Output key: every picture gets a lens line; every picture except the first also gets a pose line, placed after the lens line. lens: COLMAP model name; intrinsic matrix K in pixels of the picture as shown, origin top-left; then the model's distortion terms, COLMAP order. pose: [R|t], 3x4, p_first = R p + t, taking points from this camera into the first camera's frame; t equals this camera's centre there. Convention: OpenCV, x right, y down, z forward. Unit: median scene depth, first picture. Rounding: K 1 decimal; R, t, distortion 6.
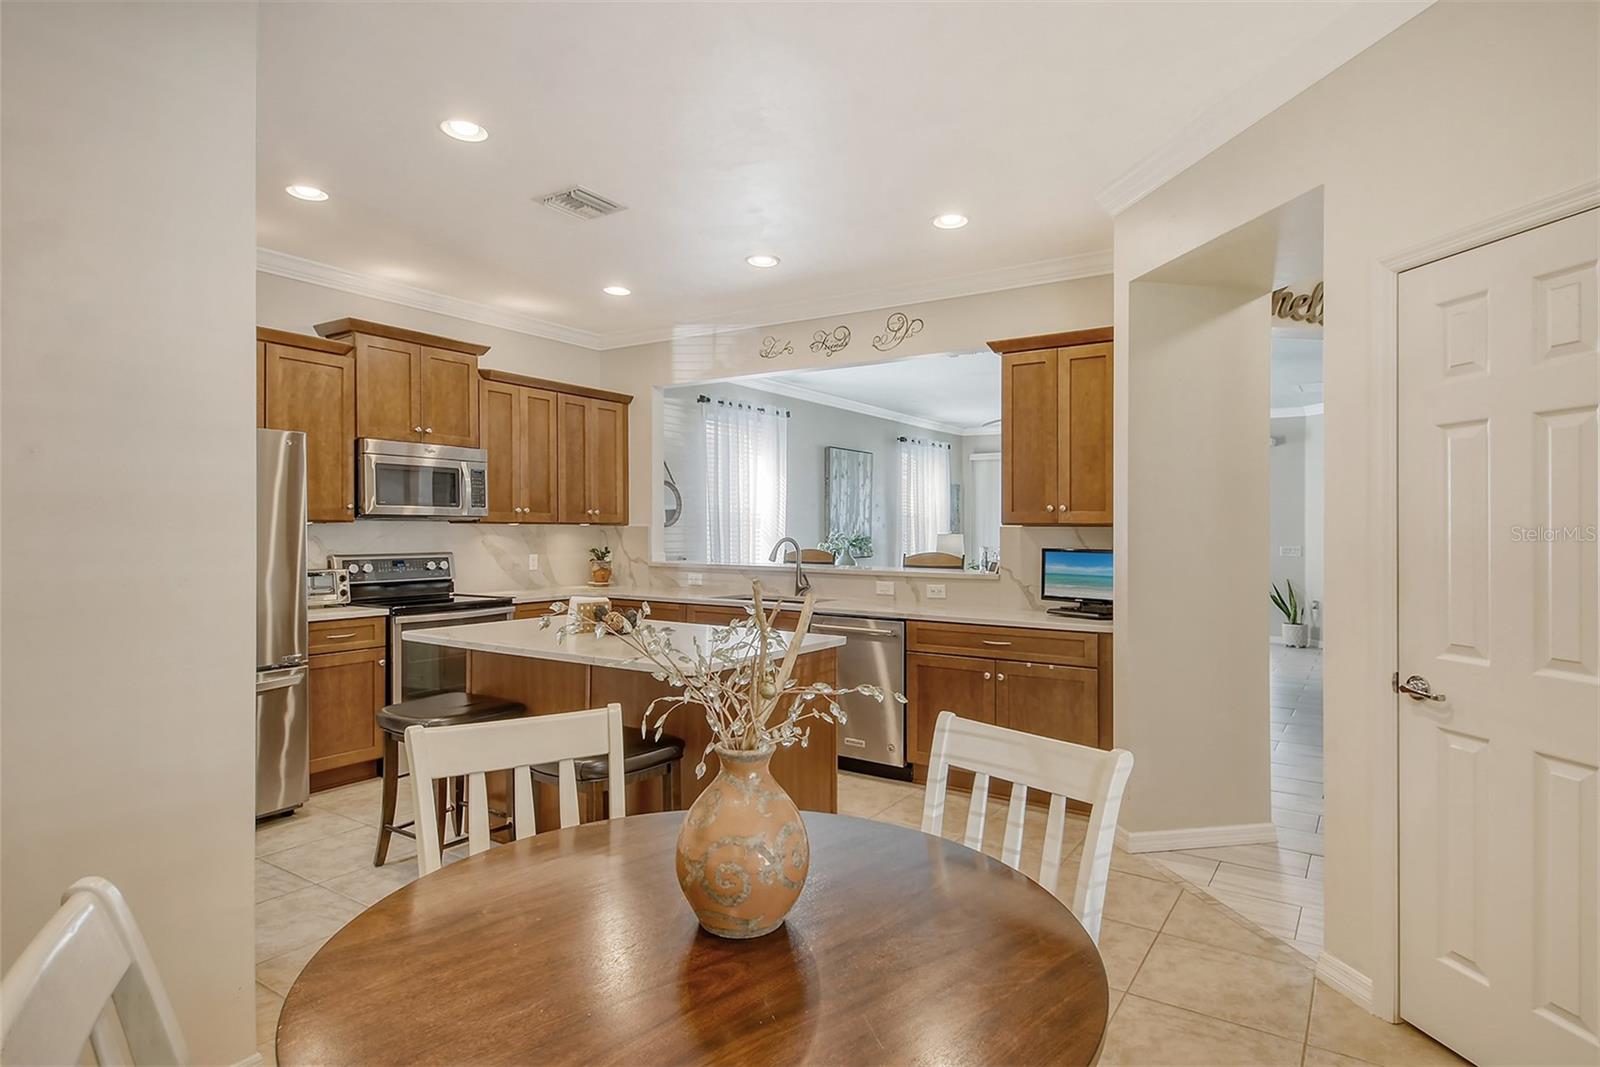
lens RADIAL K [[856.9, 0, 802.1], [0, 856.9, 529.9], [0, 0, 1]] dist [-0.018850, -0.000740]
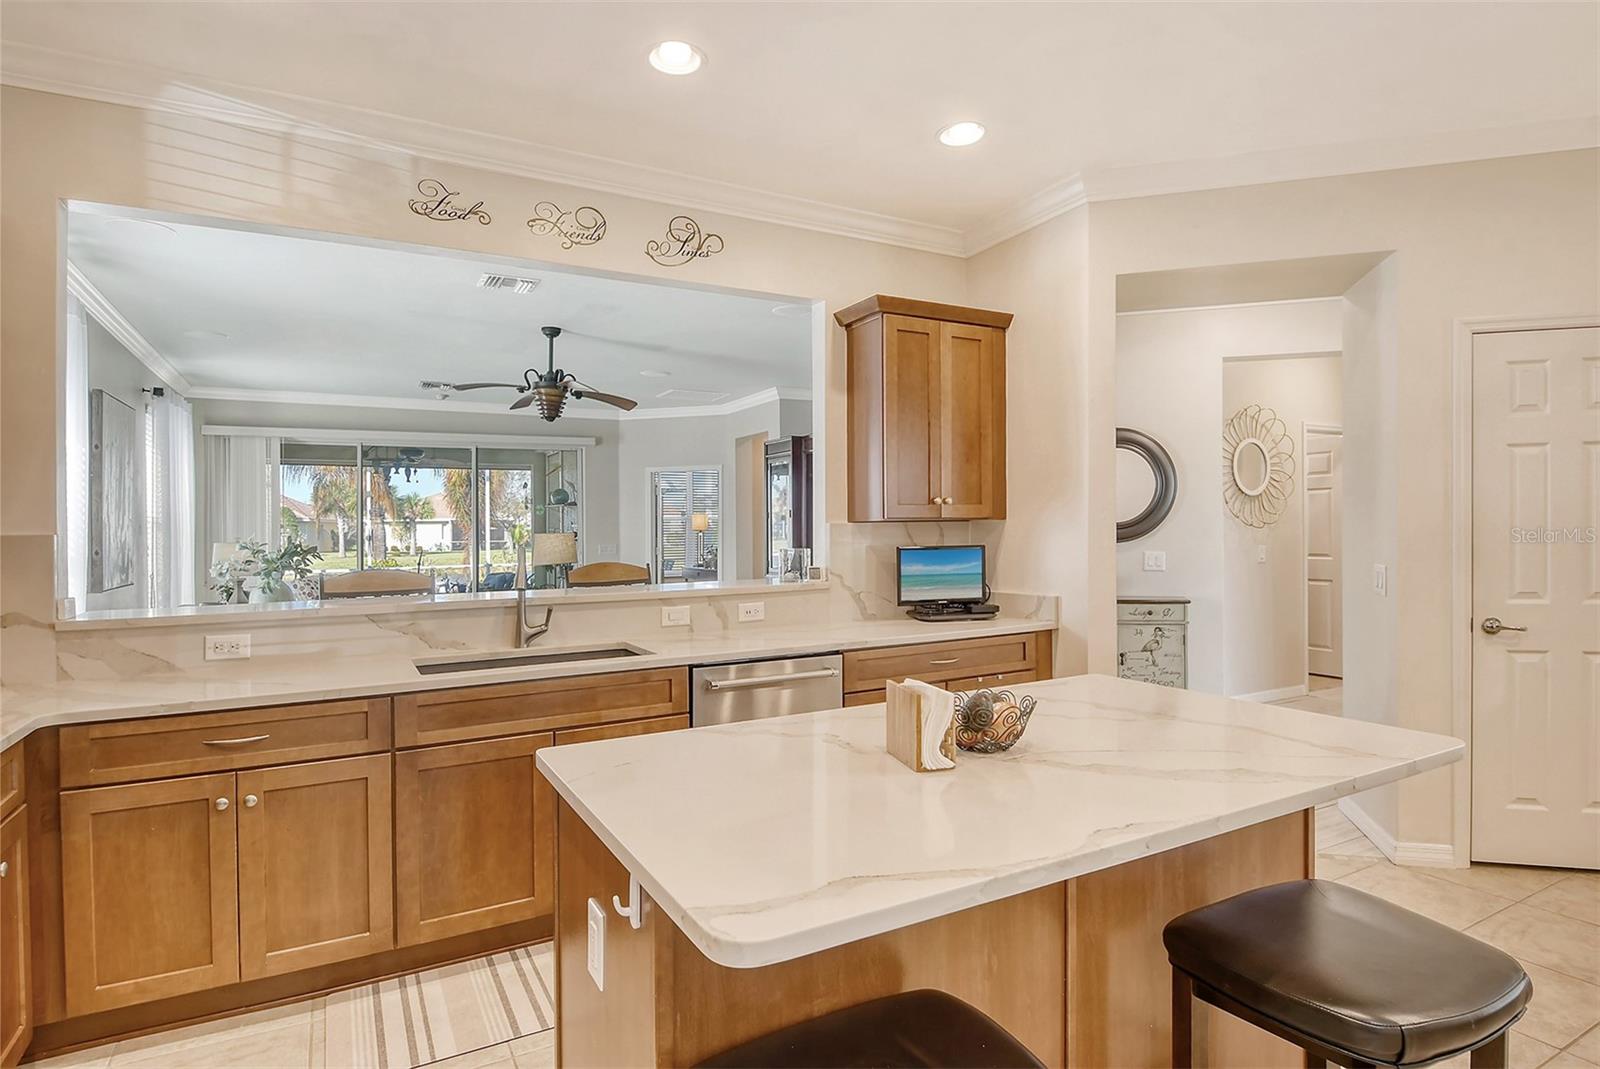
lens RADIAL K [[856.9, 0, 801.2], [0, 856.9, 531.7], [0, 0, 1]] dist [-0.018850, -0.000740]
pose [[0.446961, -0.017353, 0.894385, -0.544845], [0.018170, 0.999782, 0.010318, -0.004696], [-0.894369, 0.011639, 0.447179, 0.708759]]
